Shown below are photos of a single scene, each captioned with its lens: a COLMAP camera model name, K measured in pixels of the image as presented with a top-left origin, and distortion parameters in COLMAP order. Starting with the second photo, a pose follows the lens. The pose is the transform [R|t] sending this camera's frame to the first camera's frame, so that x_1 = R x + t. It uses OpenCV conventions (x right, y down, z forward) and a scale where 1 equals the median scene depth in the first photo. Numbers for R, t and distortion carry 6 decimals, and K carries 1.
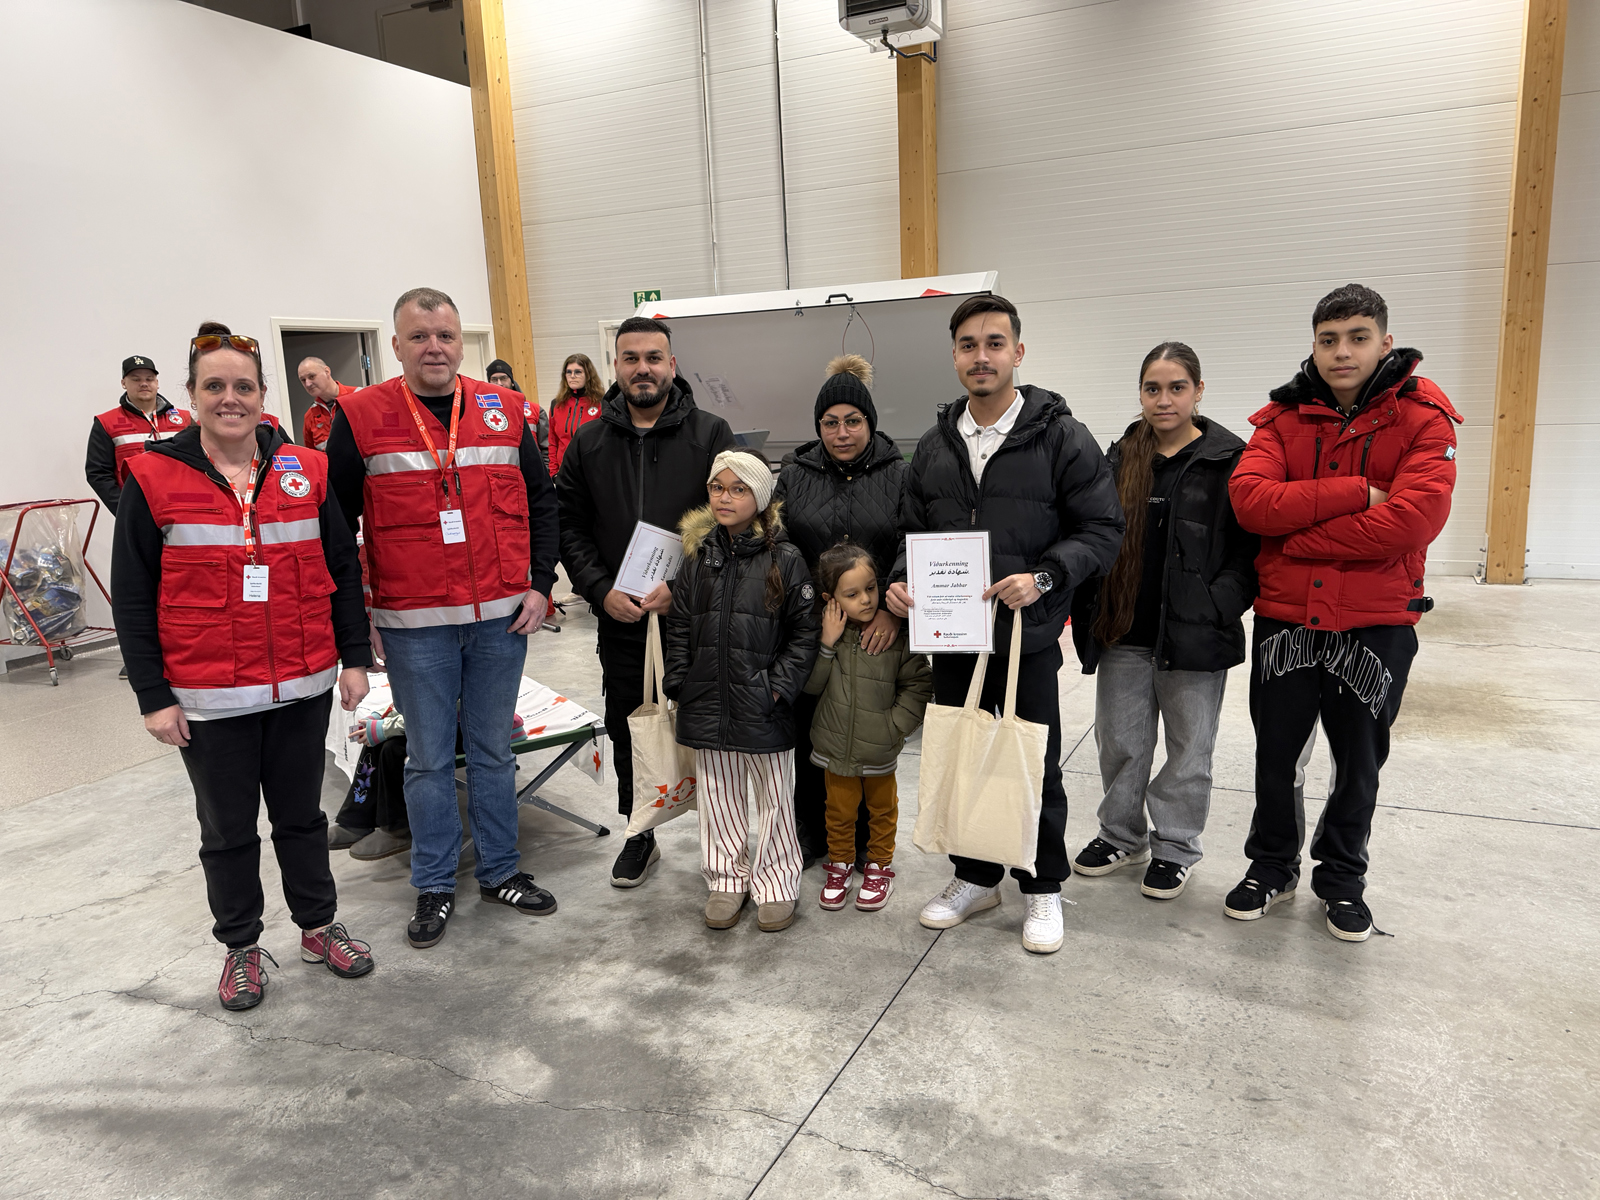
lens RADIAL K [[1114.8, 0, 800.0], [0, 1114.8, 600.0], [0, 0, 1]] dist [0.020547, -0.056654]
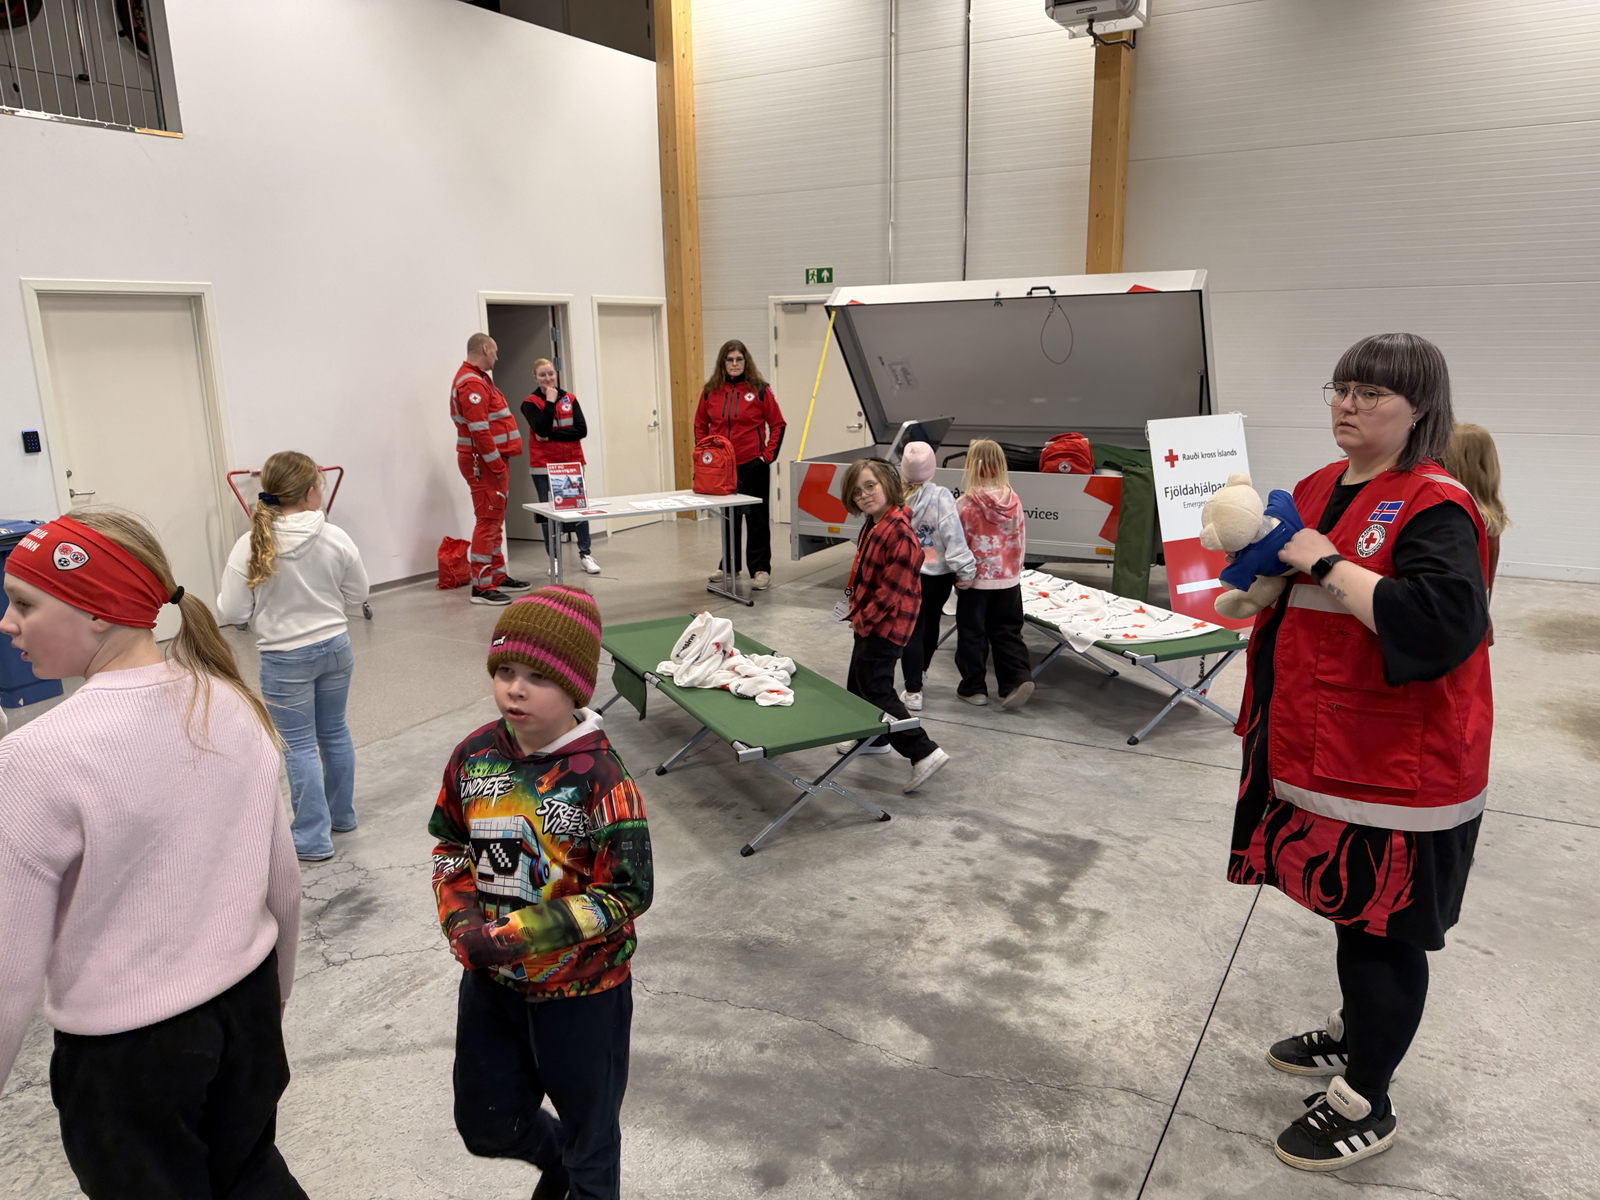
lens RADIAL K [[1124.0, 0, 800.0], [0, 1124.0, 600.0], [0, 0, 1]] dist [0.016640, -0.070648]
pose [[0.996002, 0.047924, -0.075382, -0.257762], [-0.045377, 0.998351, 0.035157, -0.047871], [0.076942, -0.031596, 0.996535, -0.109023]]
